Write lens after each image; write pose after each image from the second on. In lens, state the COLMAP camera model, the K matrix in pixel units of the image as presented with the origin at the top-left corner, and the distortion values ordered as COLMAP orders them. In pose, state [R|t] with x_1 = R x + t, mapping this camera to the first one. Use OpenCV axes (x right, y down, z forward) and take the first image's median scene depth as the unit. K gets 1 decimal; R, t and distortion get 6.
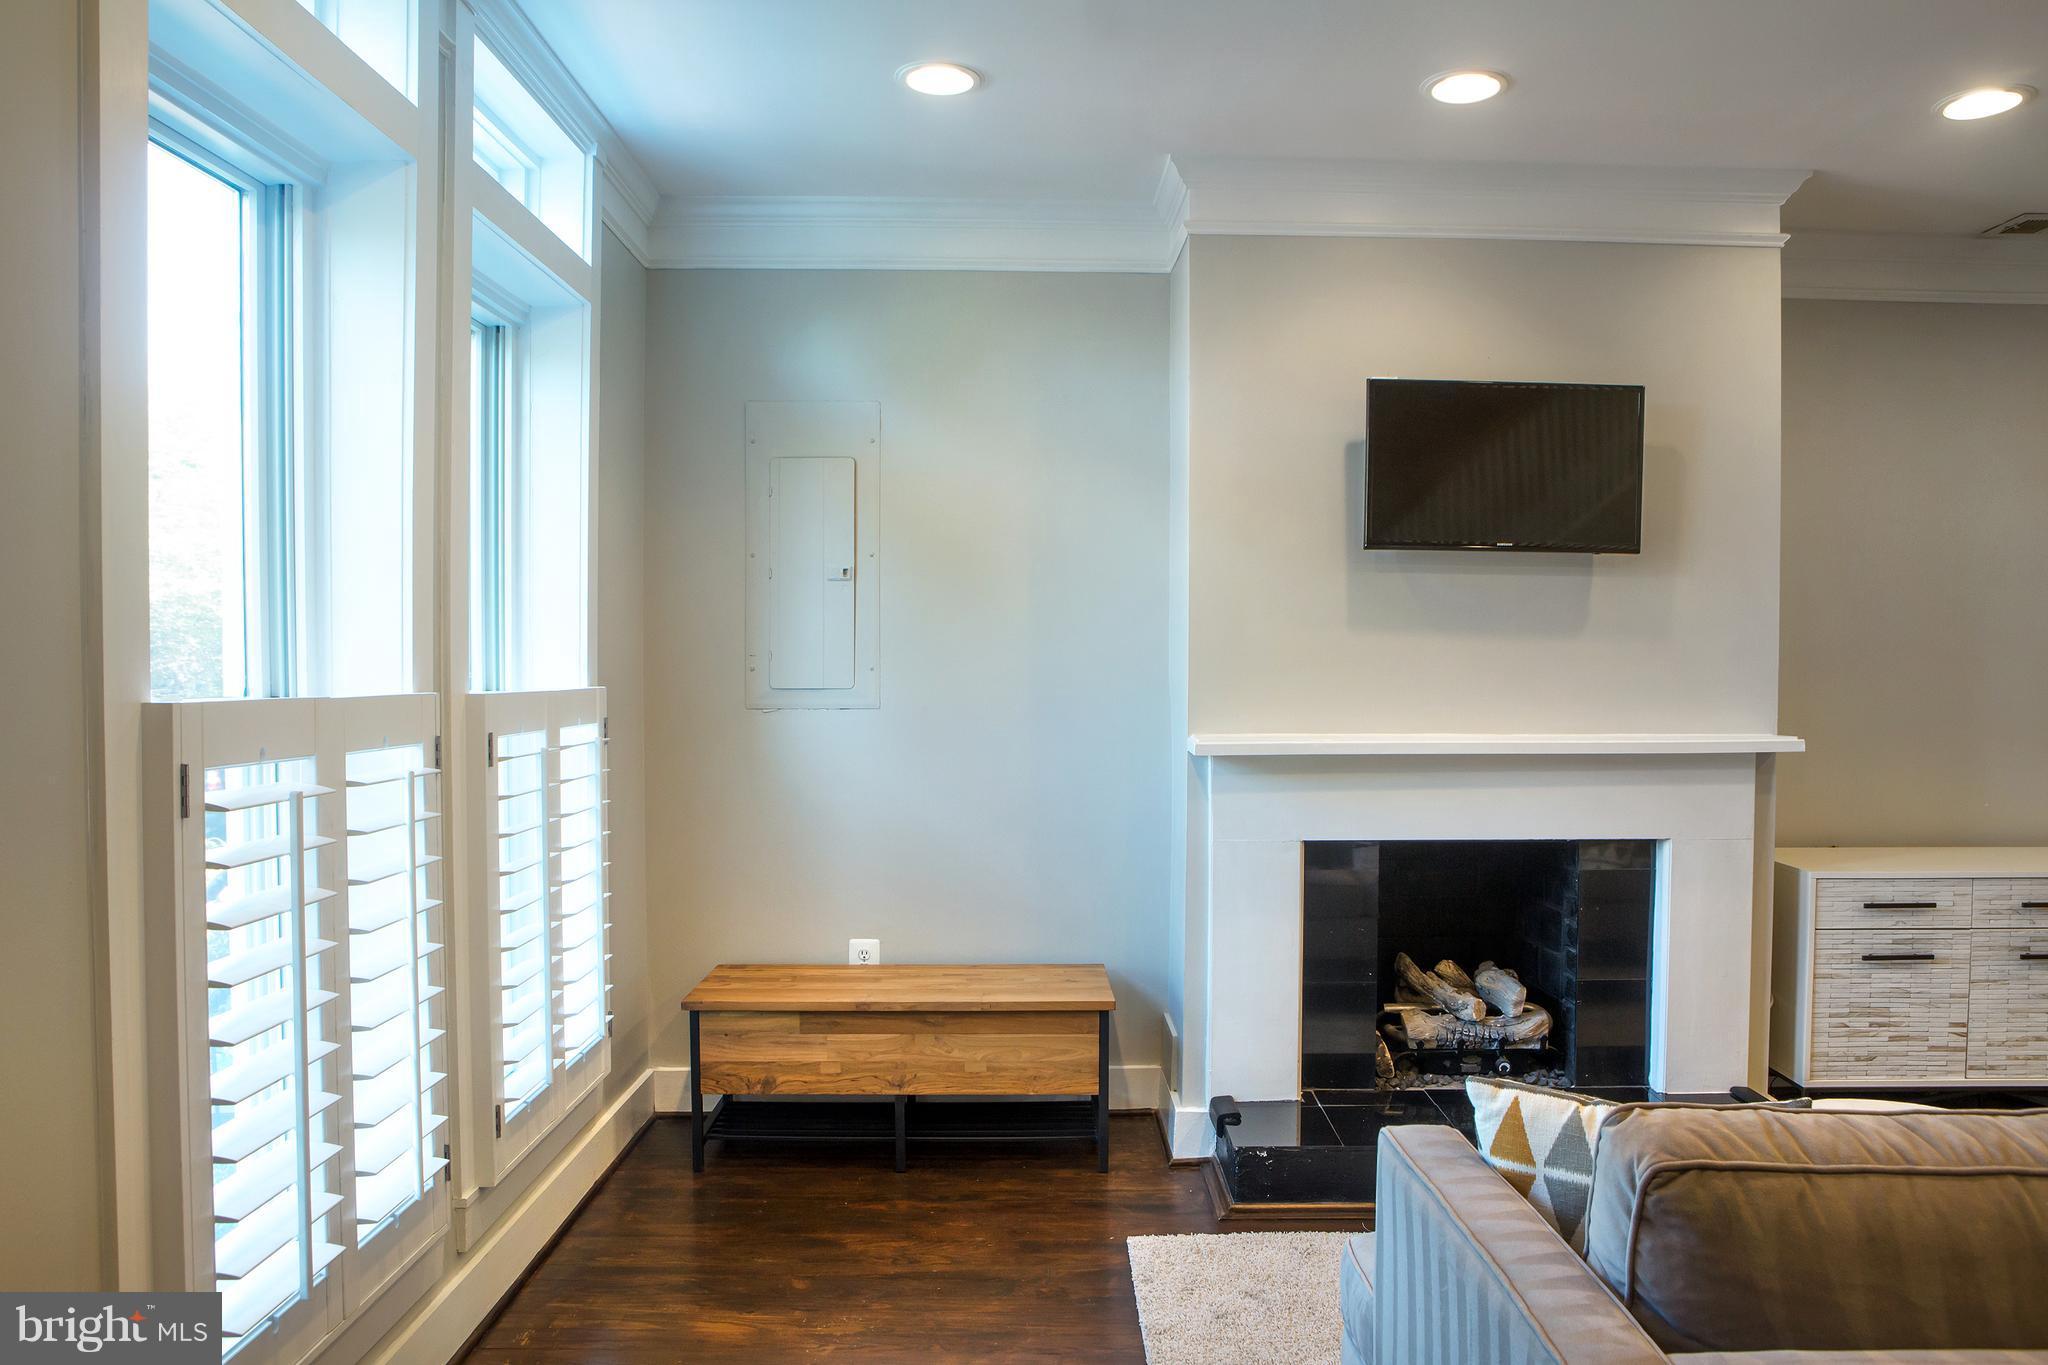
lens RADIAL K [[1388.6, 0, 1022.0], [0, 1388.6, 689.1], [0, 0, 1]] dist [-0.075082, 0.035535]
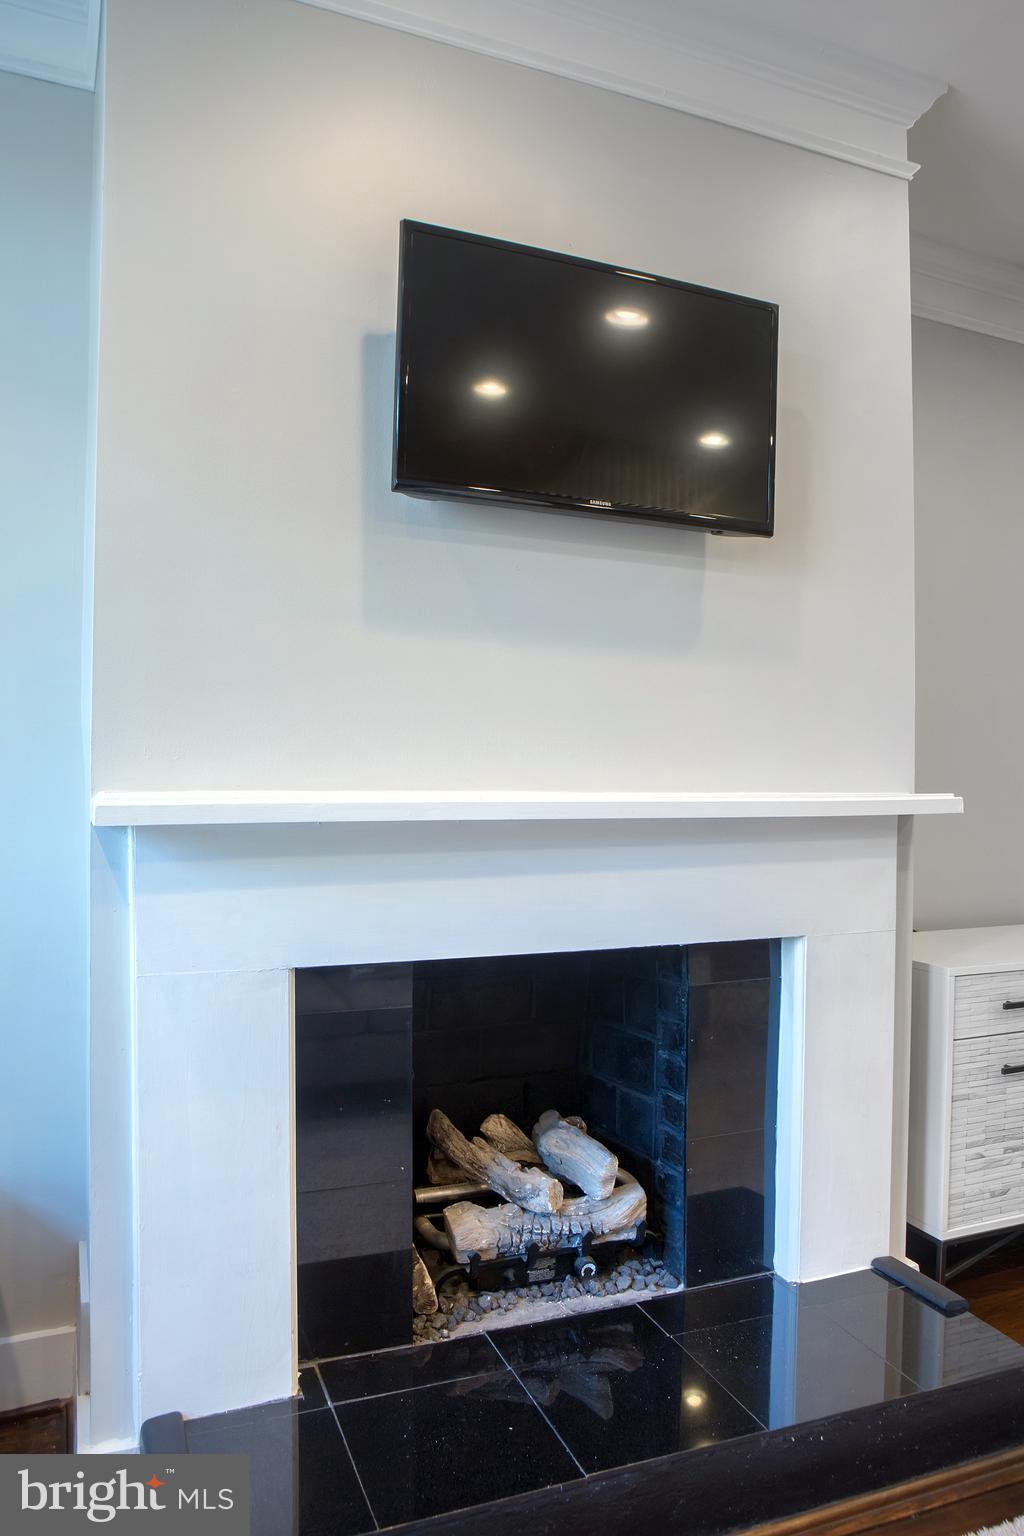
lens RADIAL K [[1041.4, 0, 513.7], [0, 1041.4, 798.9], [0, 0, 1]] dist [-0.075082, 0.035535]
pose [[0.916541, 0.000393, 0.399941, 0.109553], [0.005312, 0.999899, -0.013156, 0.042310], [-0.399906, 0.014183, 0.916447, 0.543679]]
